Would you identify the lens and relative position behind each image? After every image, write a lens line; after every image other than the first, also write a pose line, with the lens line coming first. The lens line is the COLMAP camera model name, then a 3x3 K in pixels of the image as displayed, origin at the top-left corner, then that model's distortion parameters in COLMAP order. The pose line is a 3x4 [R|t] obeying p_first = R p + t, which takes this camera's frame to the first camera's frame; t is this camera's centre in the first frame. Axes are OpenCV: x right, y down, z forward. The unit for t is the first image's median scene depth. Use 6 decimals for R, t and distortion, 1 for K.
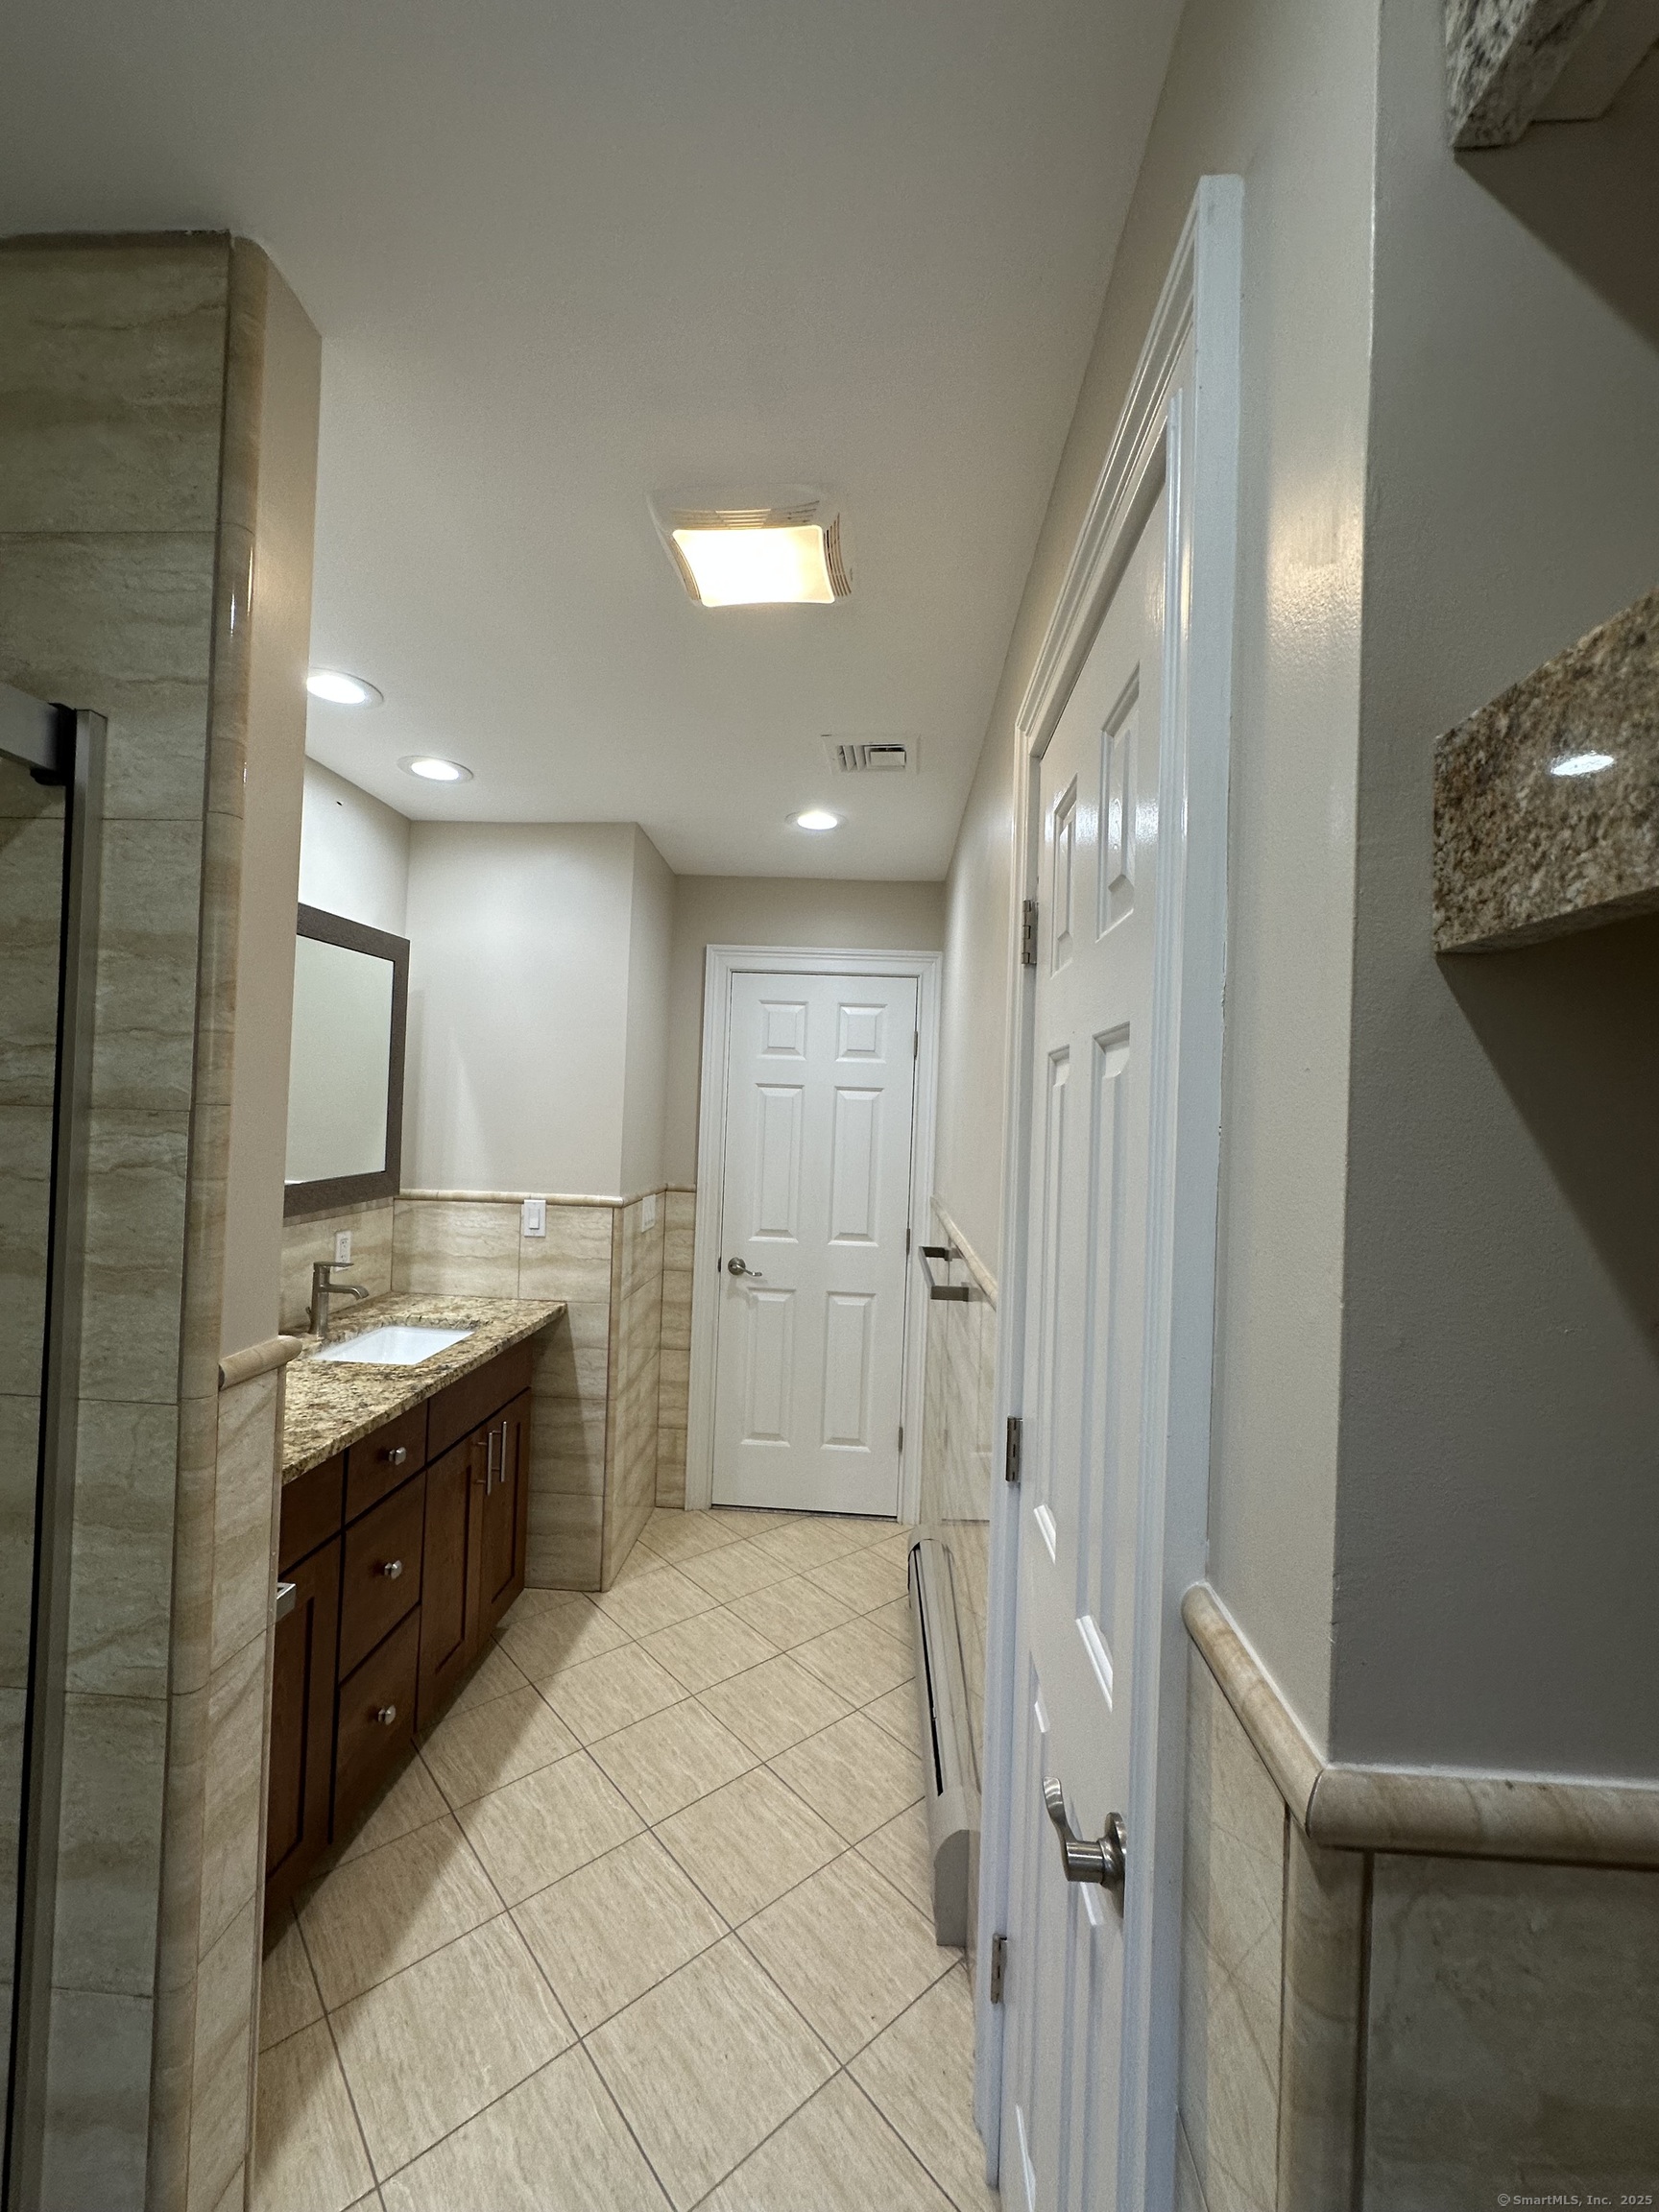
lens RADIAL K [[889.0, 0, 827.1], [0, 889.0, 1099.3], [0, 0, 1]] dist [0.002444, 0.000216]
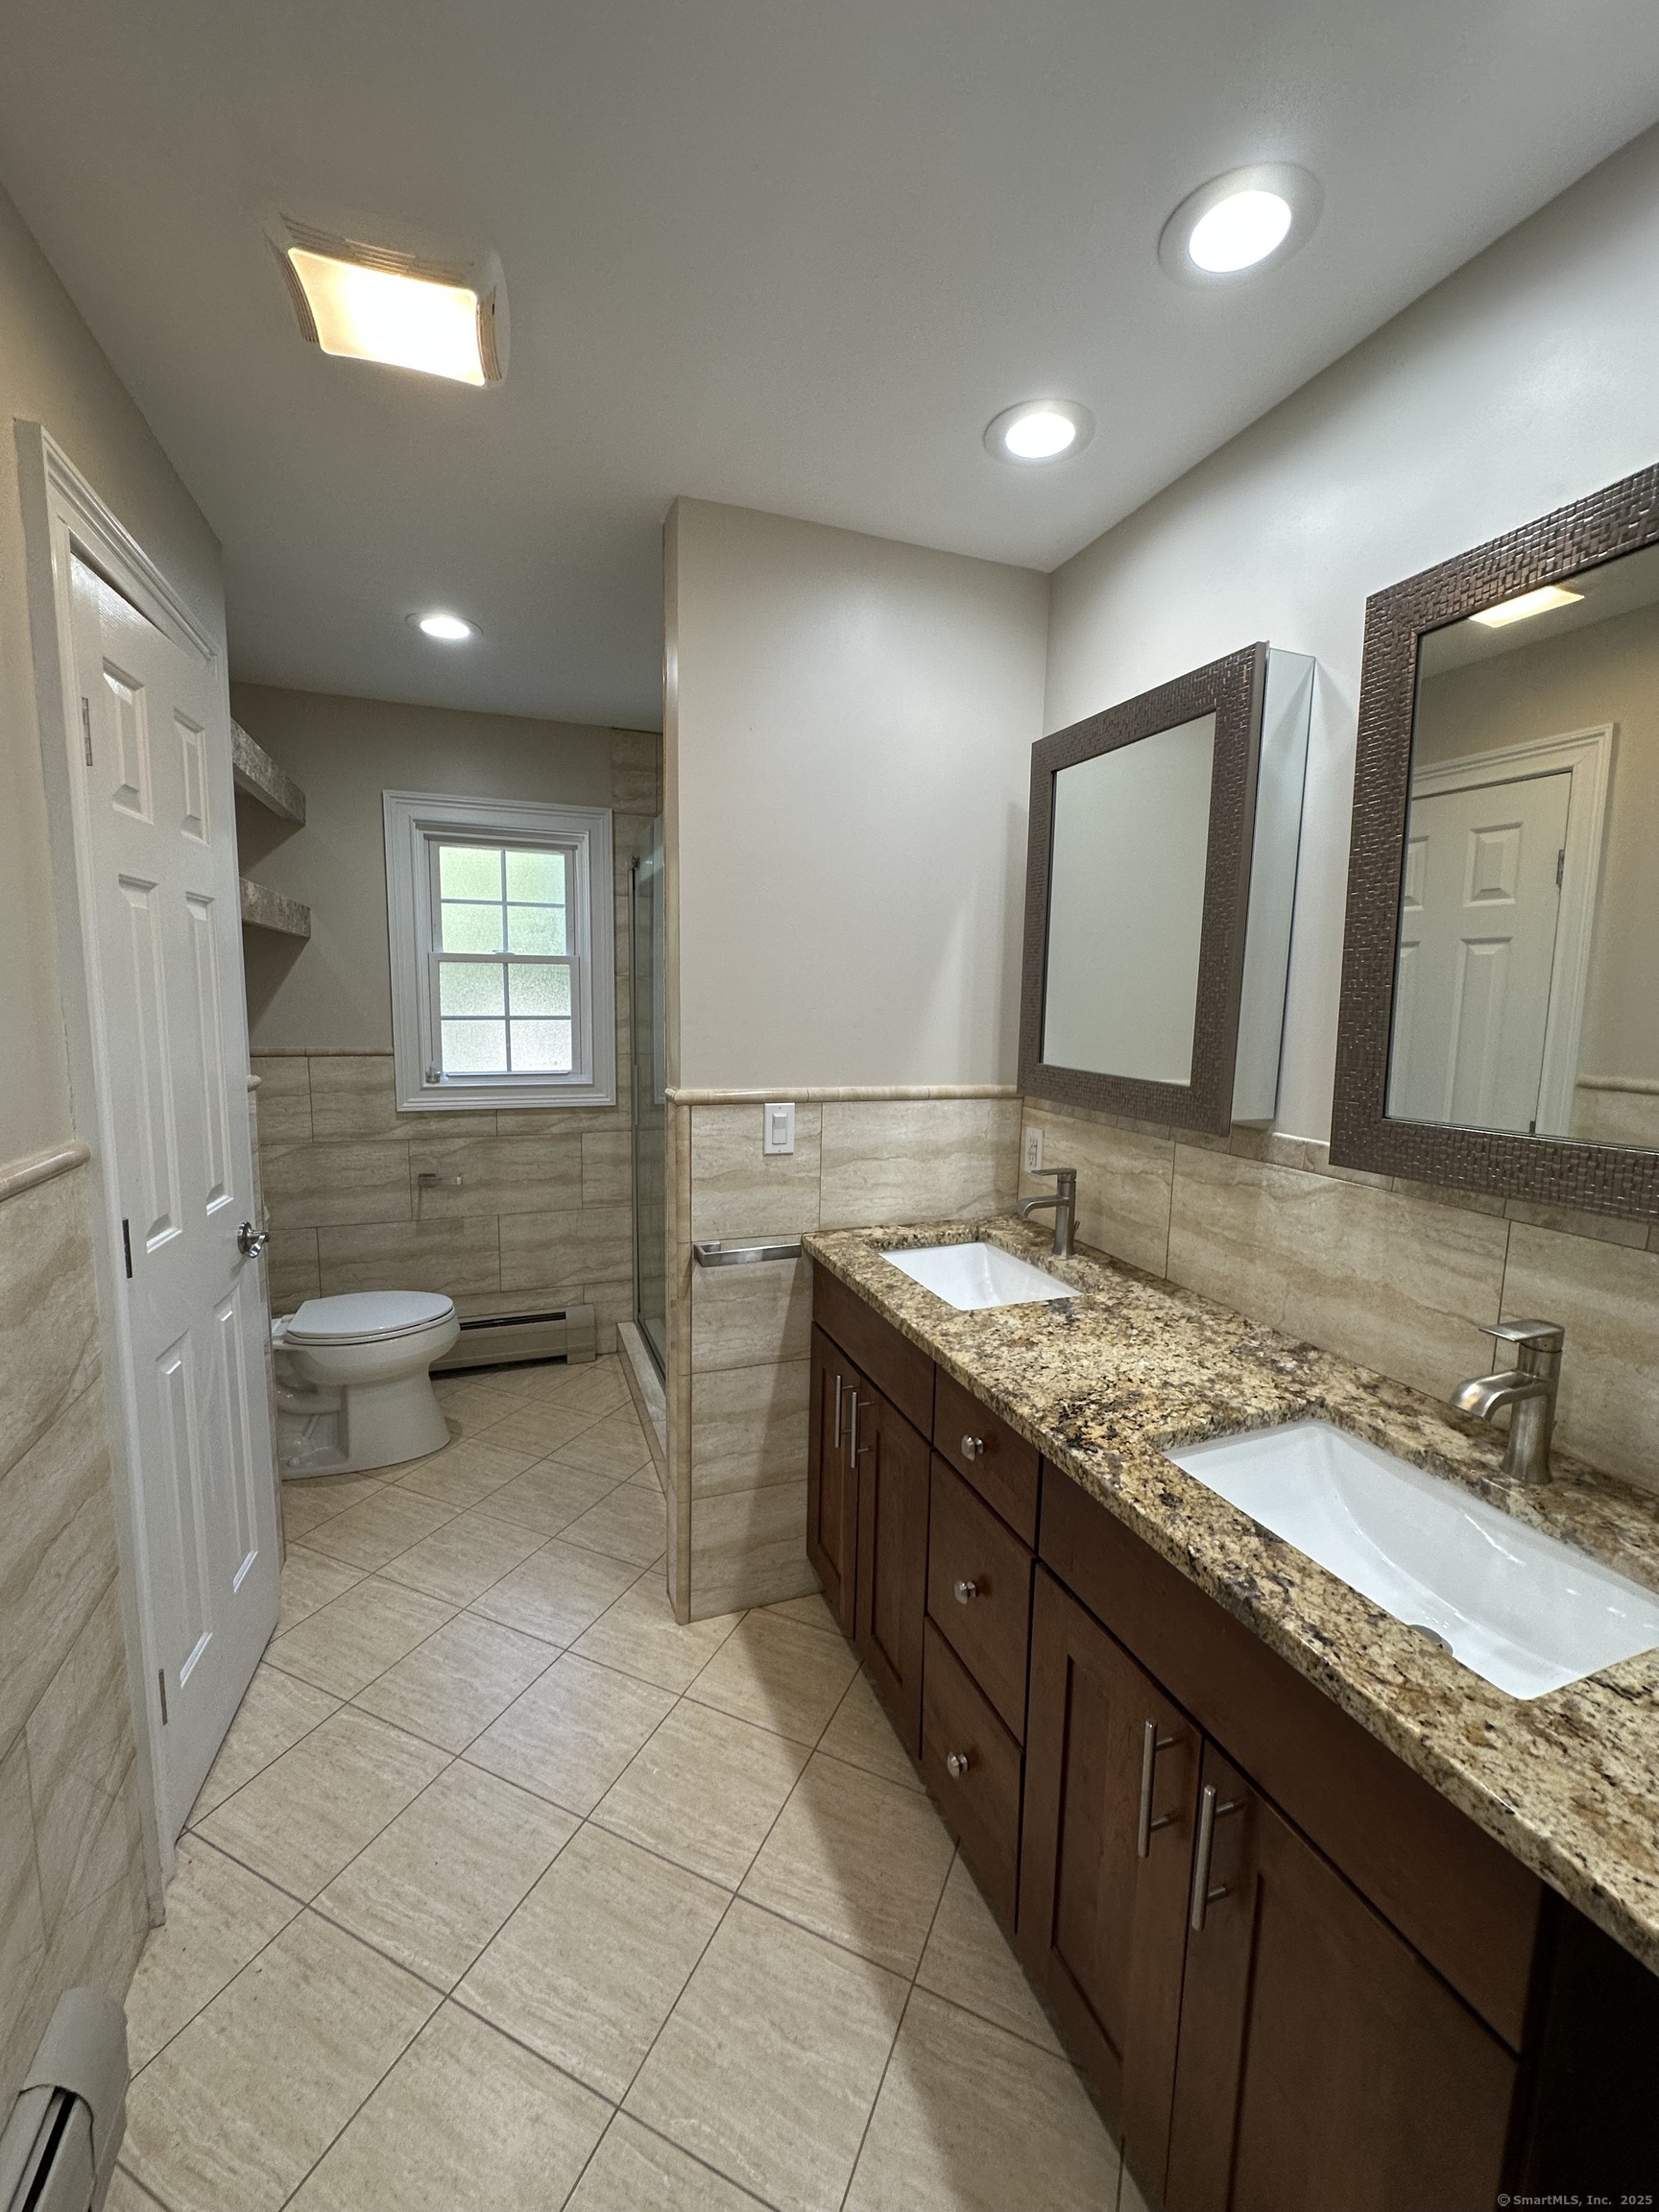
lens RADIAL K [[889.0, 0, 827.2], [0, 889.0, 1101.0], [0, 0, 1]] dist [0.002444, 0.000216]
pose [[-0.909083, 0.000331, -0.416614, -0.074521], [-0.045262, 0.994002, 0.099557, 0.054379], [0.414148, 0.109362, -0.903616, 1.585367]]
